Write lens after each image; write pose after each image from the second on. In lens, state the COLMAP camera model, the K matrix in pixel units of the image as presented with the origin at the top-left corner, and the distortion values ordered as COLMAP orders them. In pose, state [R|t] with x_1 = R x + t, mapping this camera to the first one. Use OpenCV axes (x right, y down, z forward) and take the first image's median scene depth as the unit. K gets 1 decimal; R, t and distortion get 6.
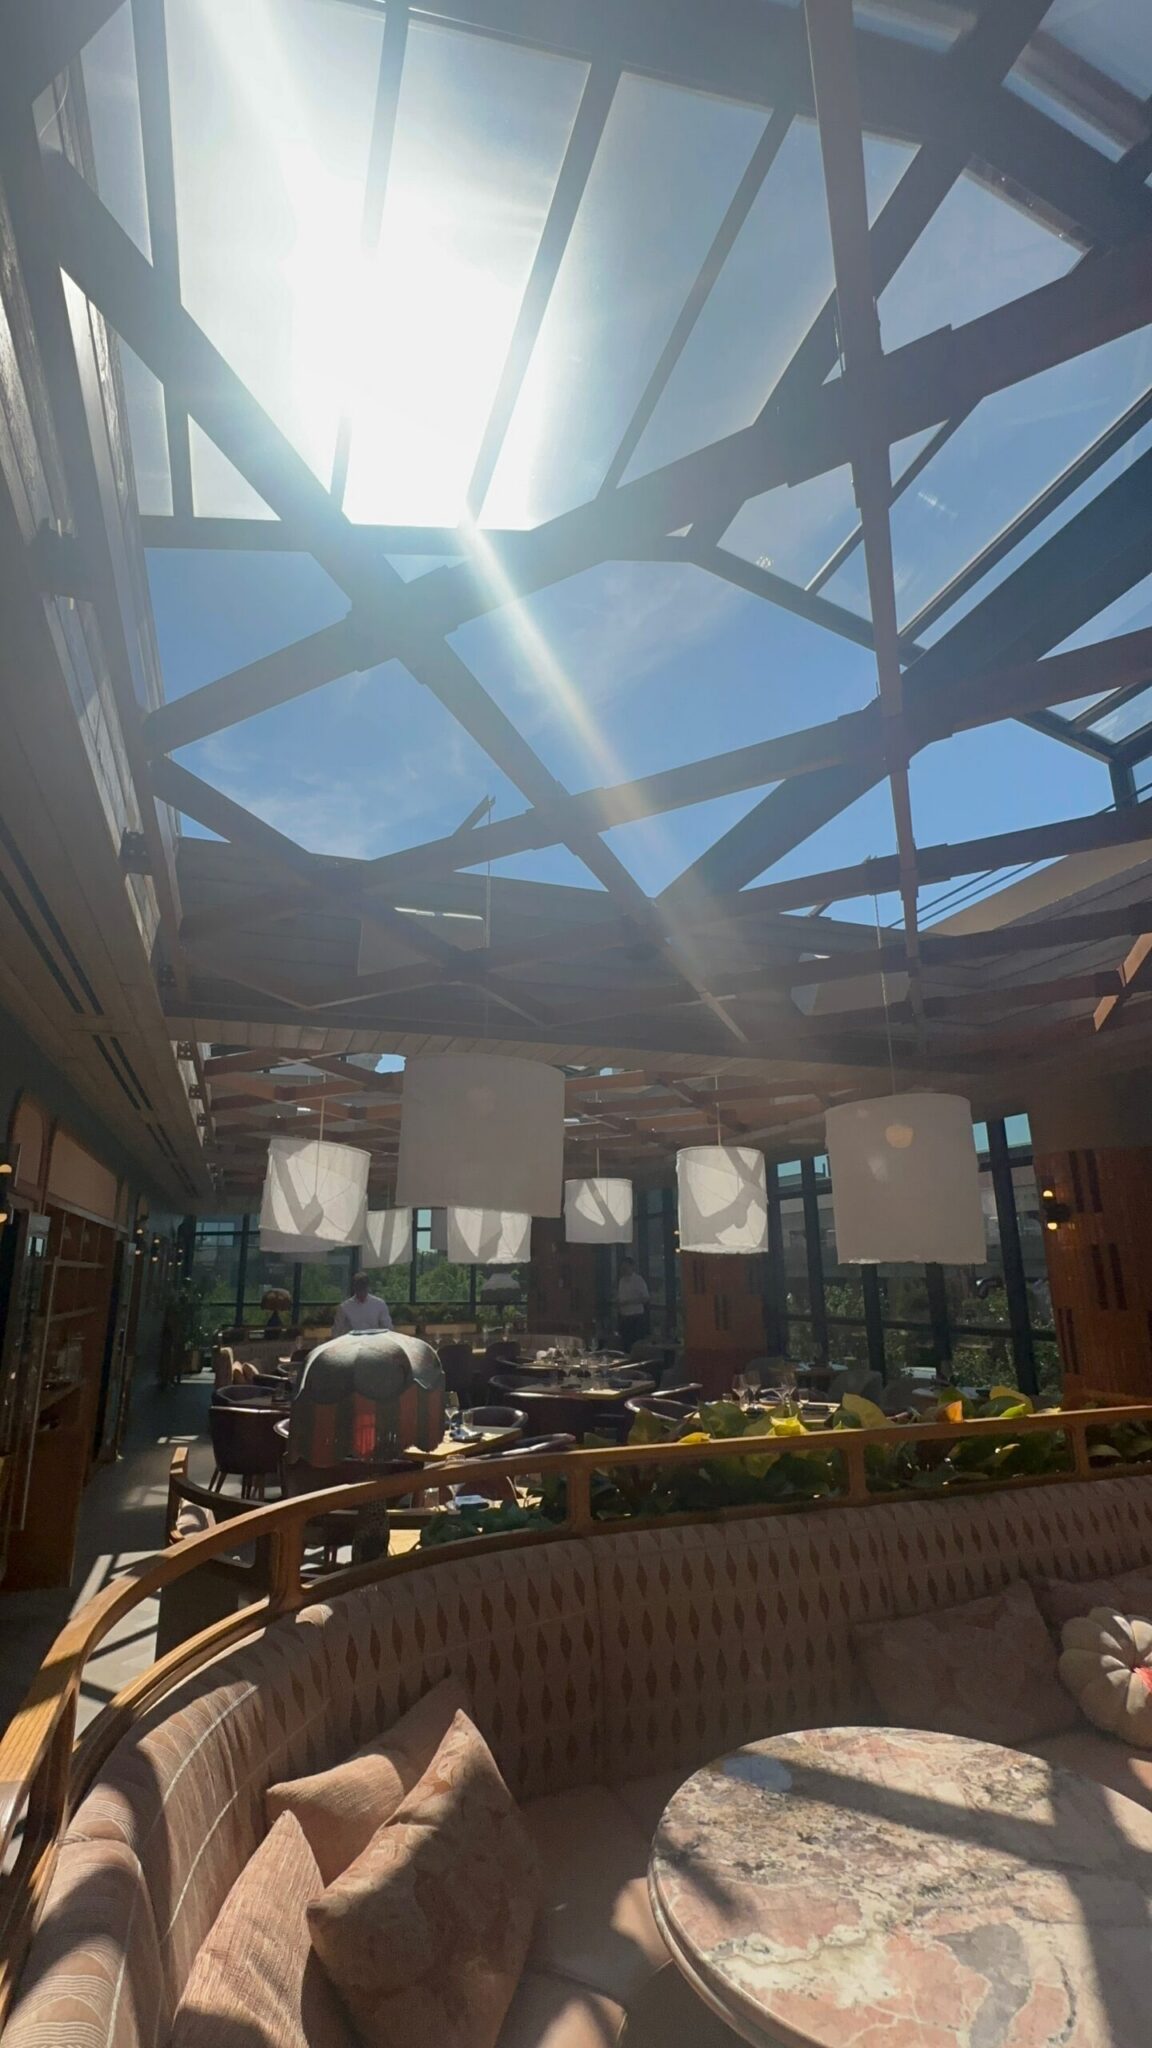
lens RADIAL K [[943.6, 0, 582.3], [0, 943.6, 1028.6], [0, 0, 1]] dist [0.001524, 0.000760]
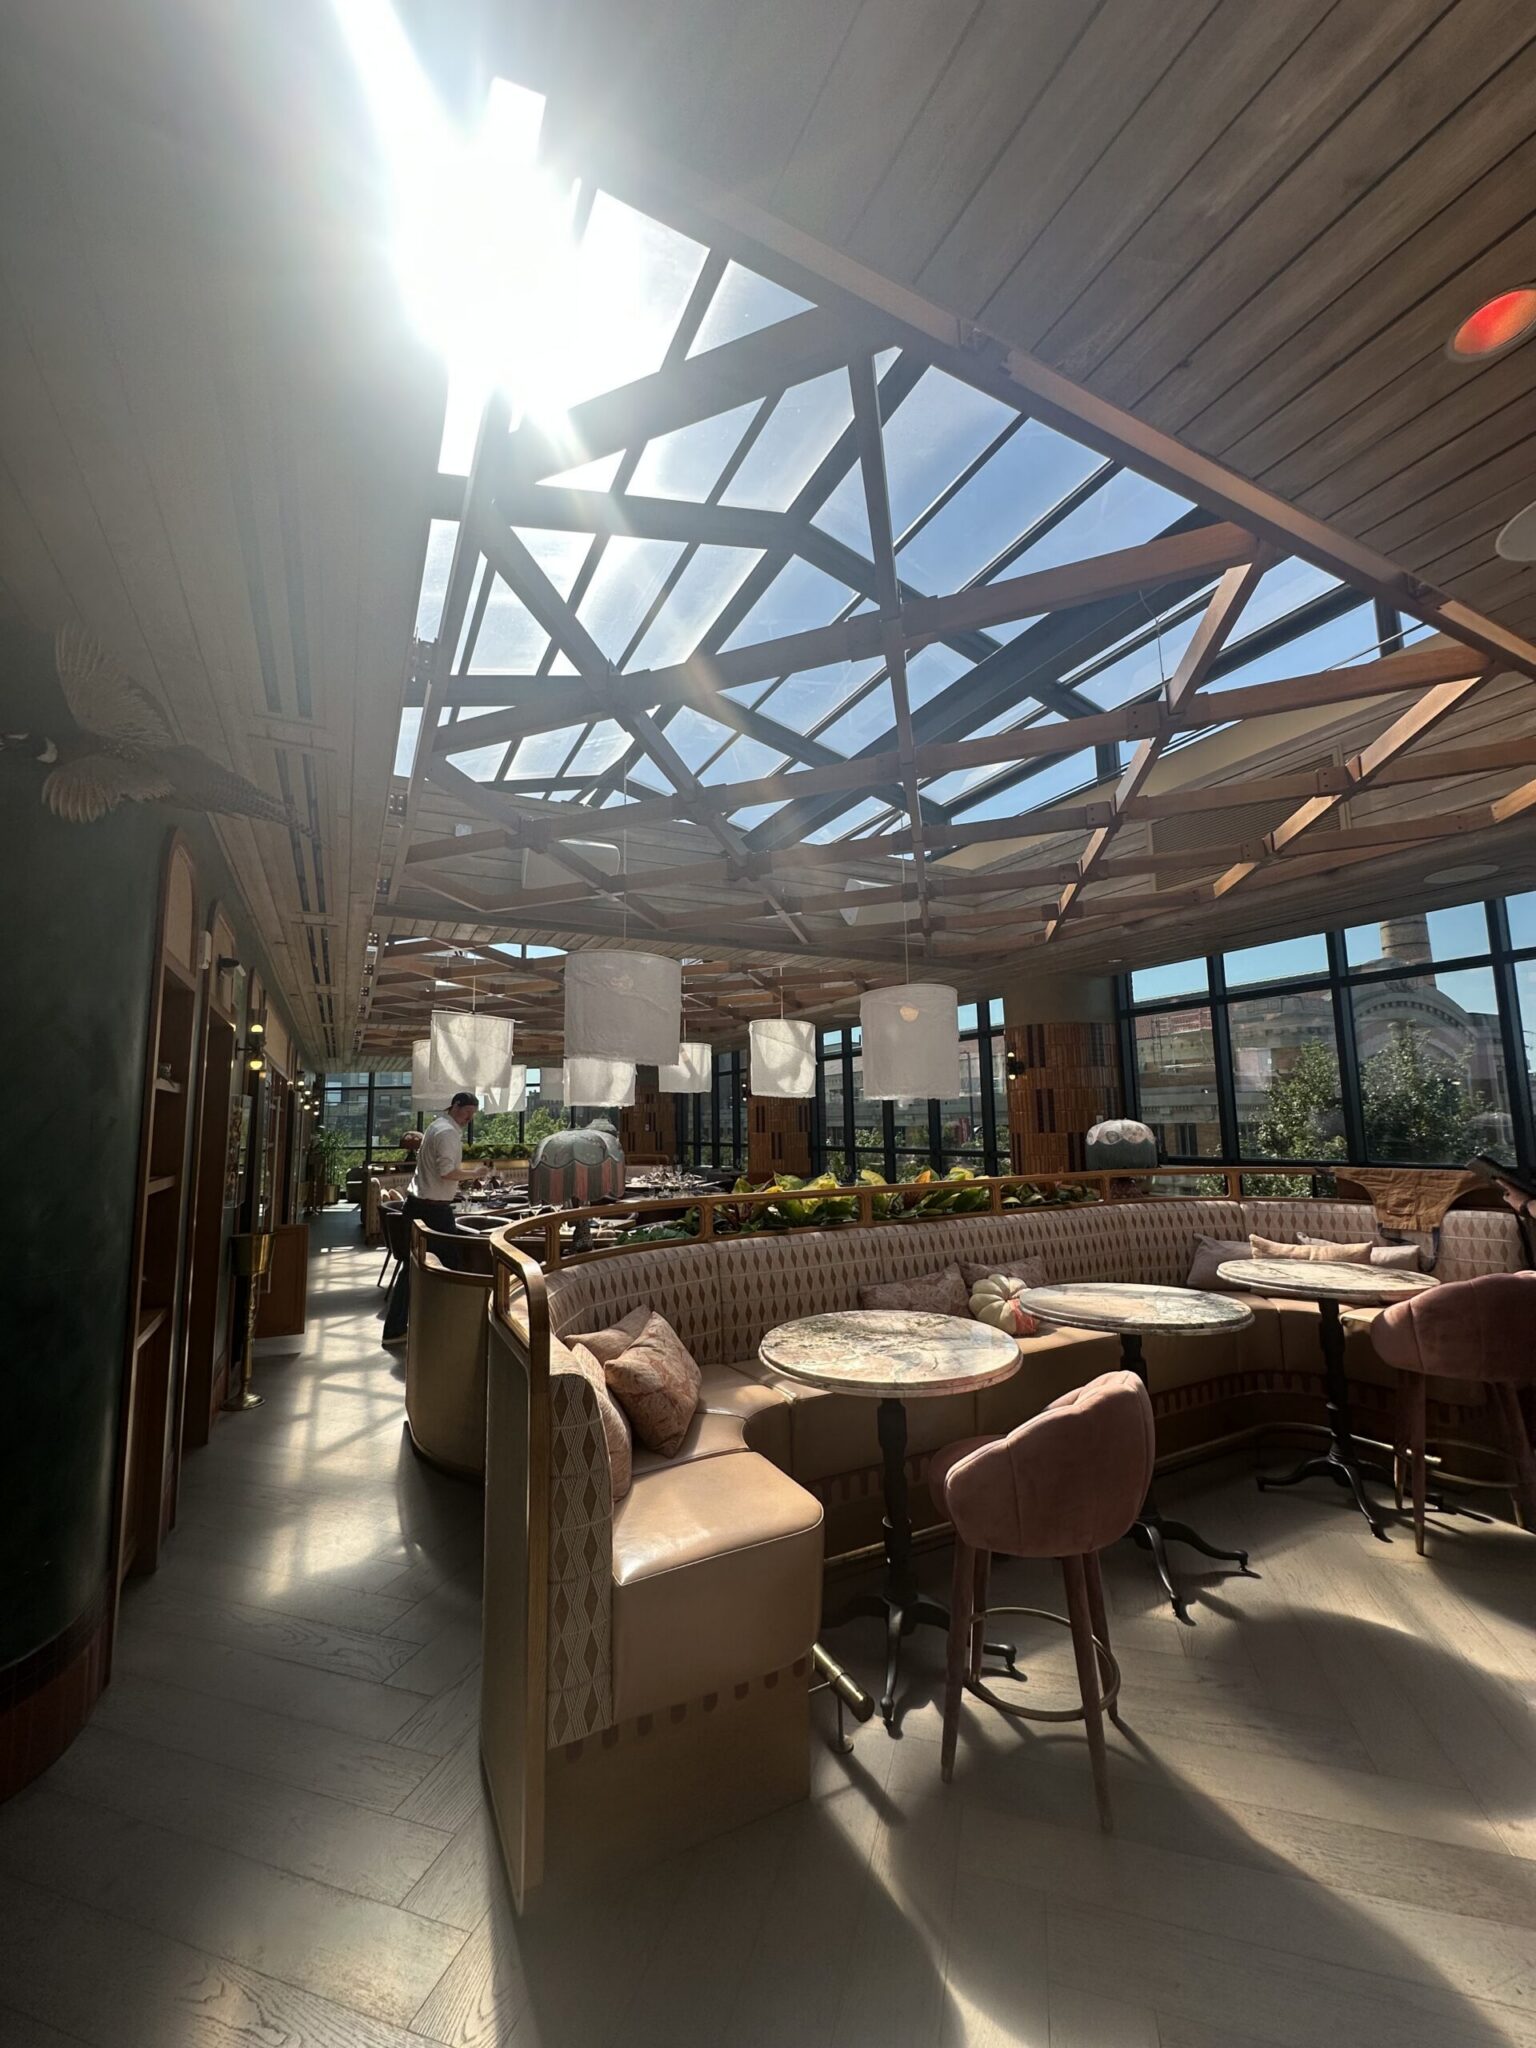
lens RADIAL K [[812.0, 0, 770.6], [0, 812.0, 1022.1], [0, 0, 1]] dist [-0.006631, 0.001076]
pose [[0.990363, 0.011862, 0.137985, -0.033088], [-0.029314, 0.991705, 0.125146, -0.015925], [-0.135356, -0.127985, 0.982496, -0.141285]]
